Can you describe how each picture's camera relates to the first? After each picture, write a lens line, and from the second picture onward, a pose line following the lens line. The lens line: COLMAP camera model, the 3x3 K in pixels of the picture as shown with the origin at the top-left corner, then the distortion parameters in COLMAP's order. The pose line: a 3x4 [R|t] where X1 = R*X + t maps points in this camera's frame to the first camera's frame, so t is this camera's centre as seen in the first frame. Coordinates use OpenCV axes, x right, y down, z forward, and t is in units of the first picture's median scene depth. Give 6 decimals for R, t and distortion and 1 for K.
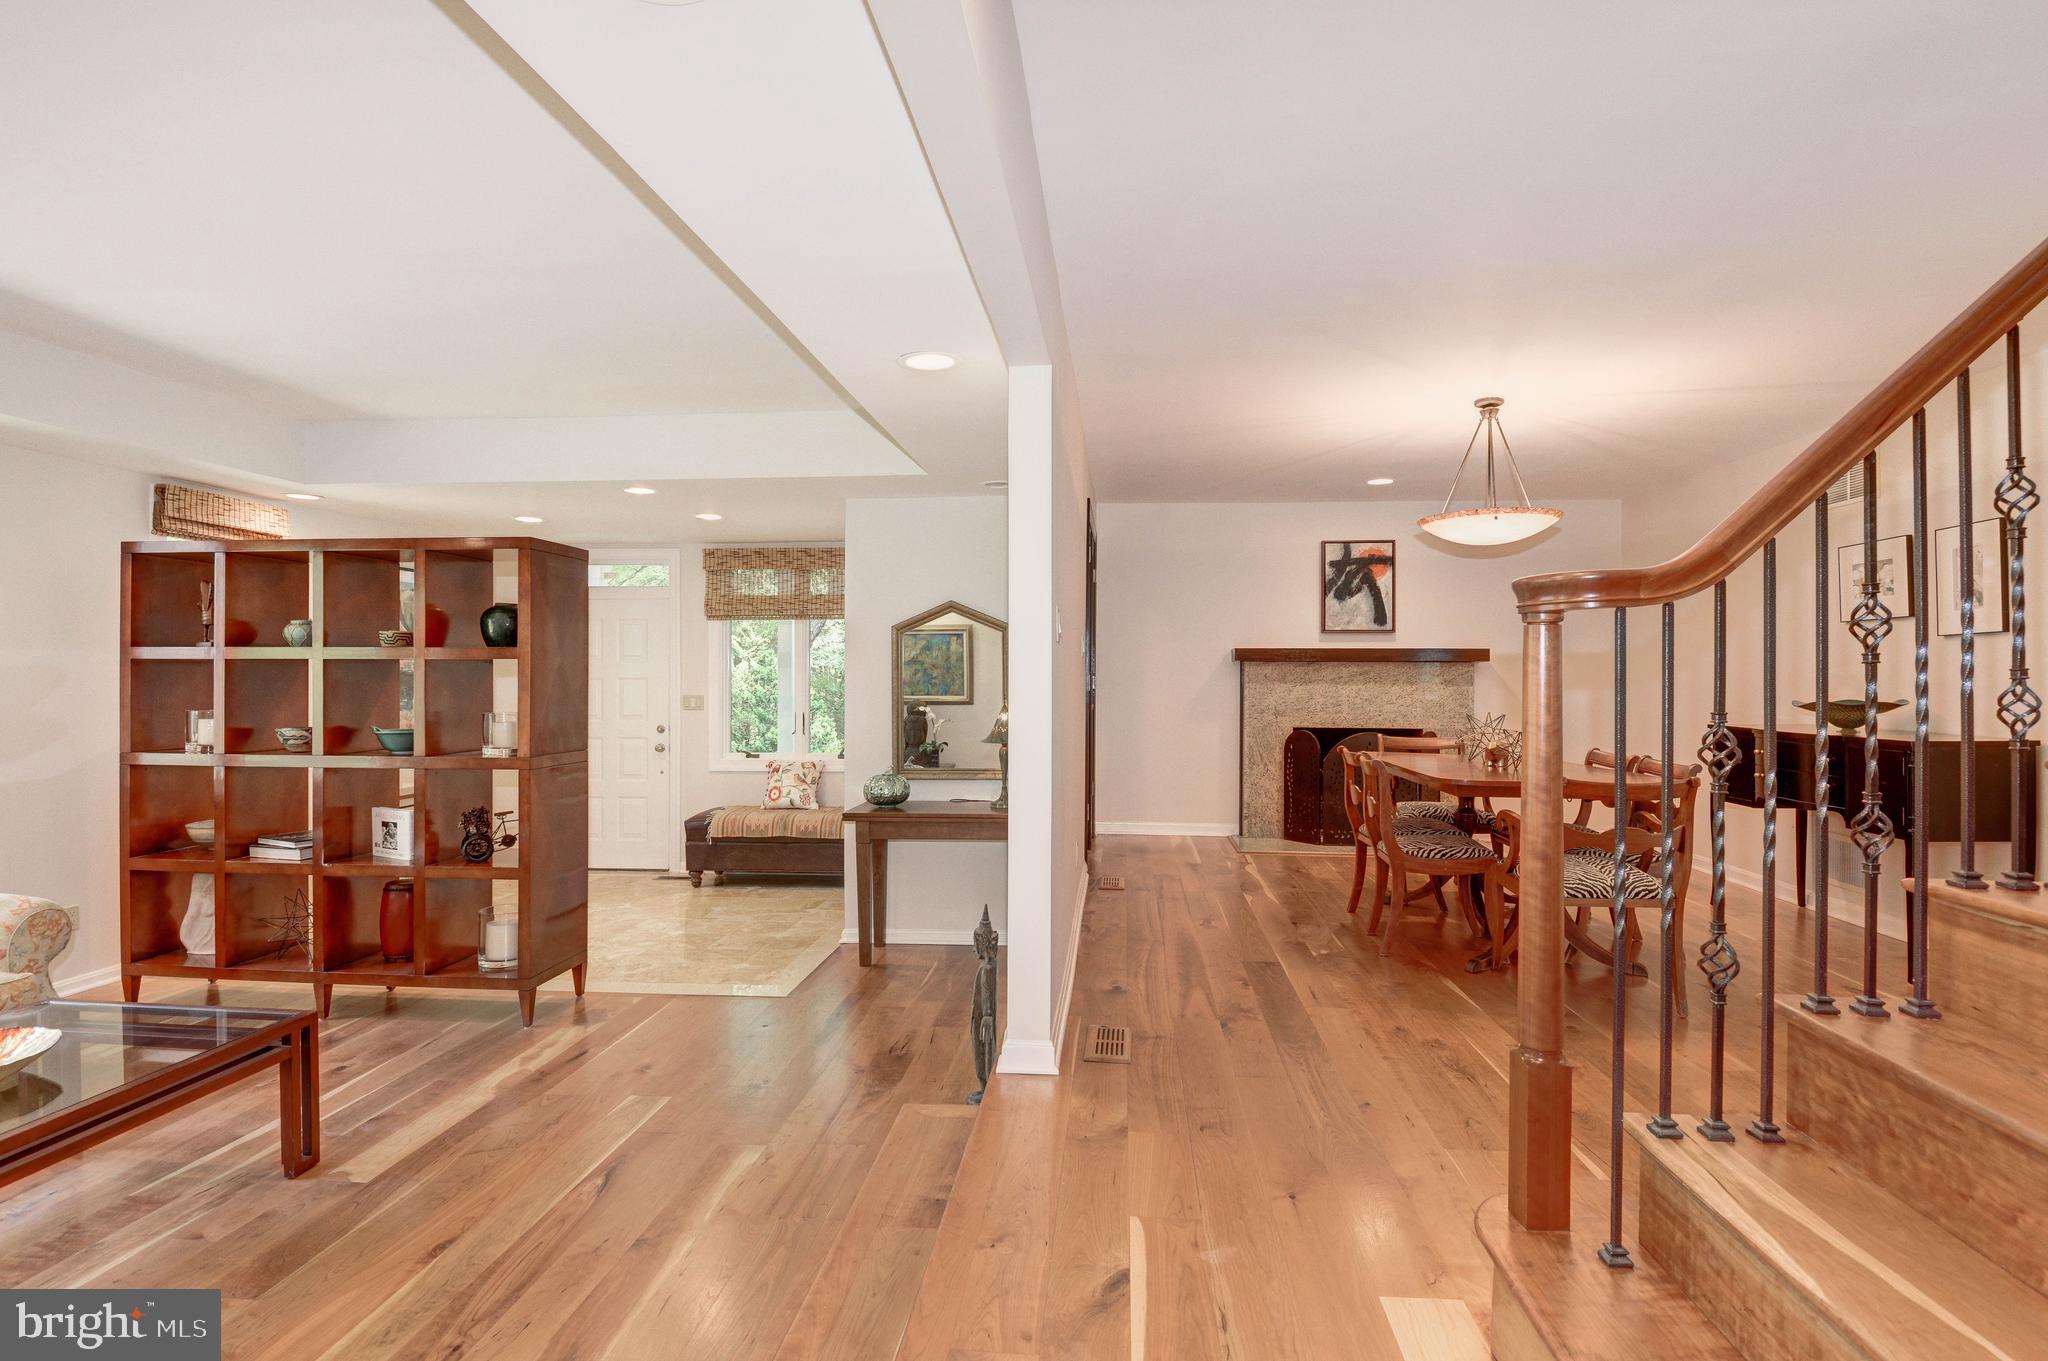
lens RADIAL K [[1003.8, 0, 1030.1], [0, 1003.8, 674.9], [0, 0, 1]] dist [0.004525, -0.022070]
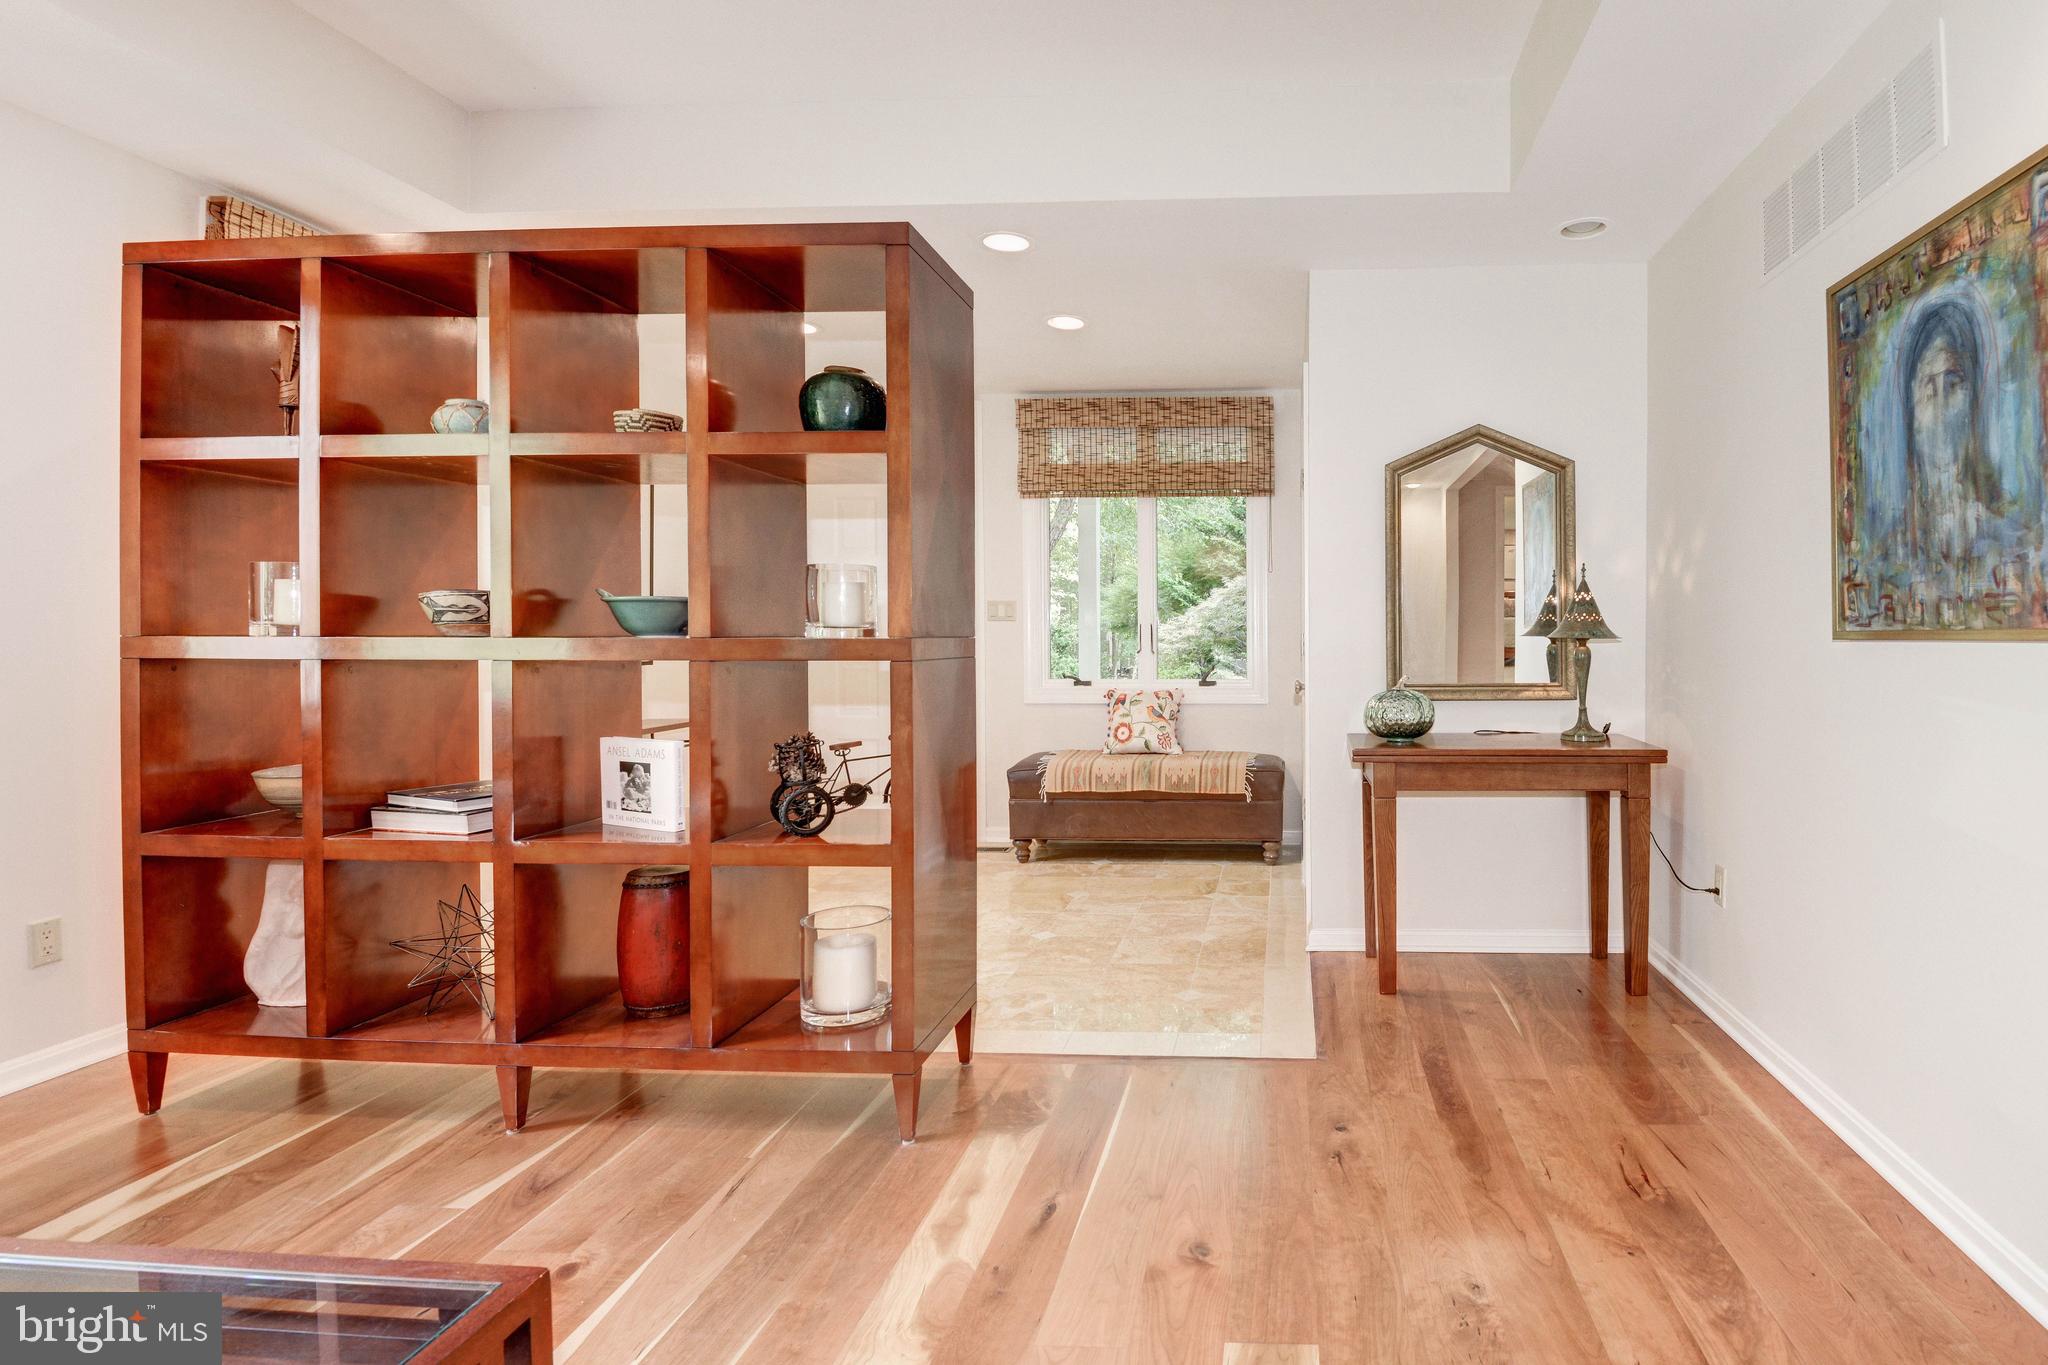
lens RADIAL K [[766.3, 0, 1026.9], [0, 766.3, 686.8], [0, 0, 1]] dist [0.000535, -0.010138]
pose [[0.999658, -0.003607, 0.025905, -0.435787], [0.003333, 0.999938, 0.010617, 0.101625], [-0.025941, -0.010527, 0.999608, 0.576413]]
